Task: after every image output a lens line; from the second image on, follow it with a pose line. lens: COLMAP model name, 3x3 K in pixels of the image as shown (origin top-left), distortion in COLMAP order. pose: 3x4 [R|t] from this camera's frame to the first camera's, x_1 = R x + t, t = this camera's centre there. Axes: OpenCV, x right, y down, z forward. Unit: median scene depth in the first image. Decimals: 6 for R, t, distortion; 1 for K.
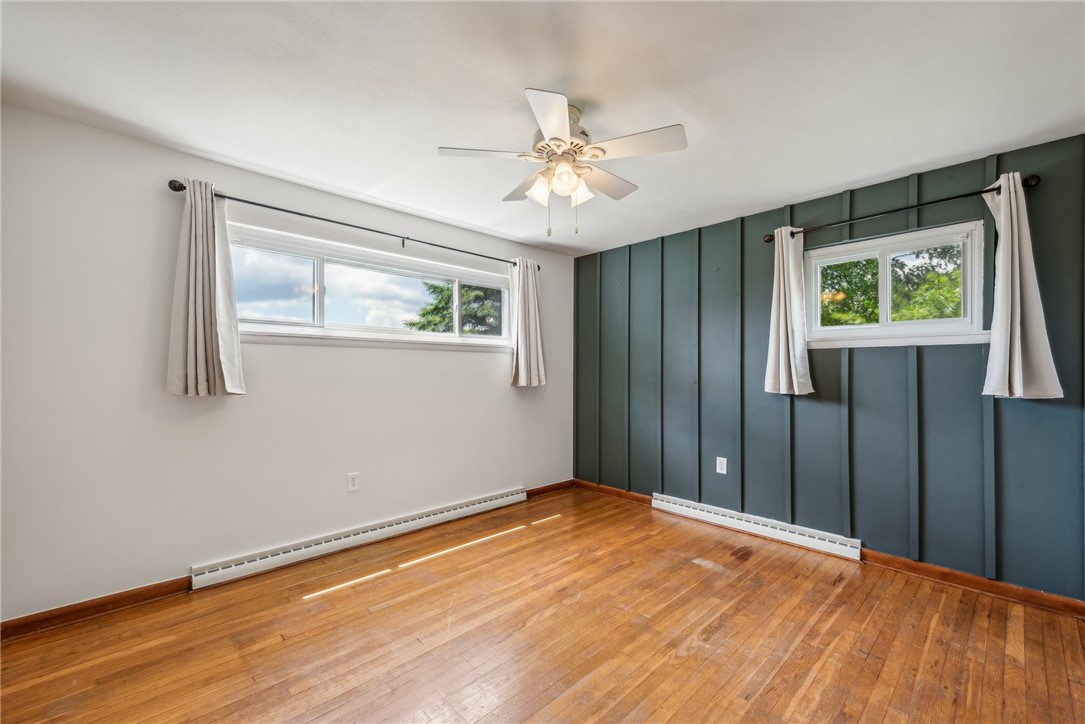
lens RADIAL K [[441.3, 0, 542.6], [0, 441.3, 369.3], [0, 0, 1]] dist [0.012811, -0.004383]
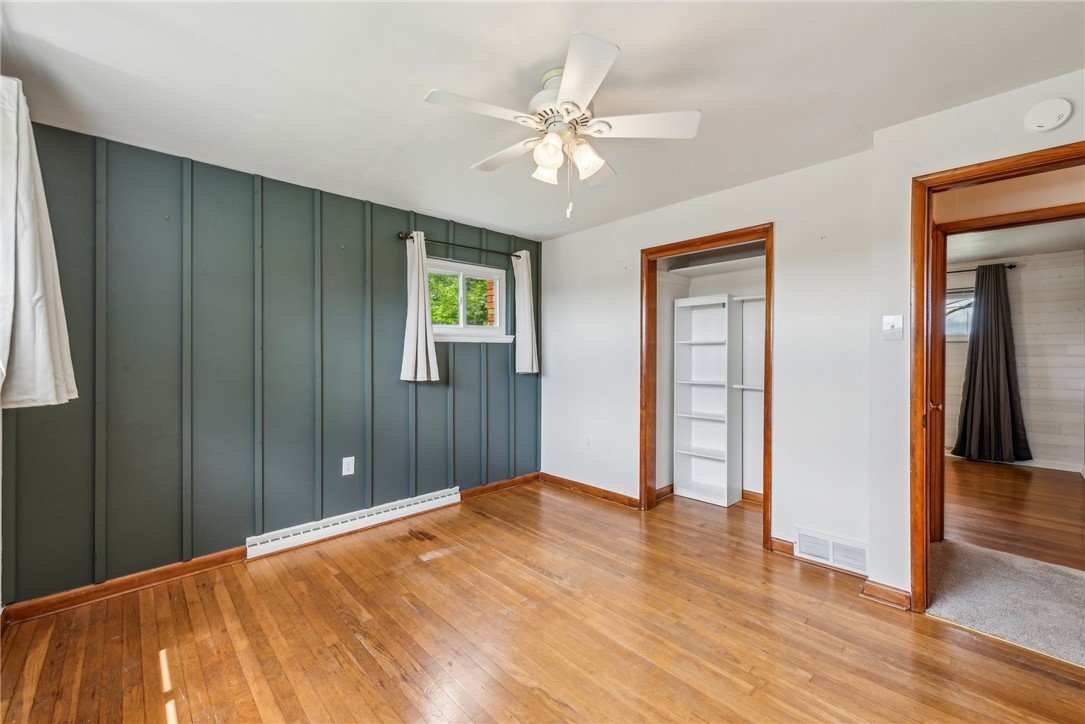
lens RADIAL K [[441.3, 0, 541.5], [0, 441.3, 359.7], [0, 0, 1]] dist [0.012811, -0.004383]
pose [[0.007313, -0.006911, 0.999949, -0.585618], [0.005793, 0.999960, 0.006869, -0.004232], [-0.999956, 0.005742, 0.007353, 0.707902]]
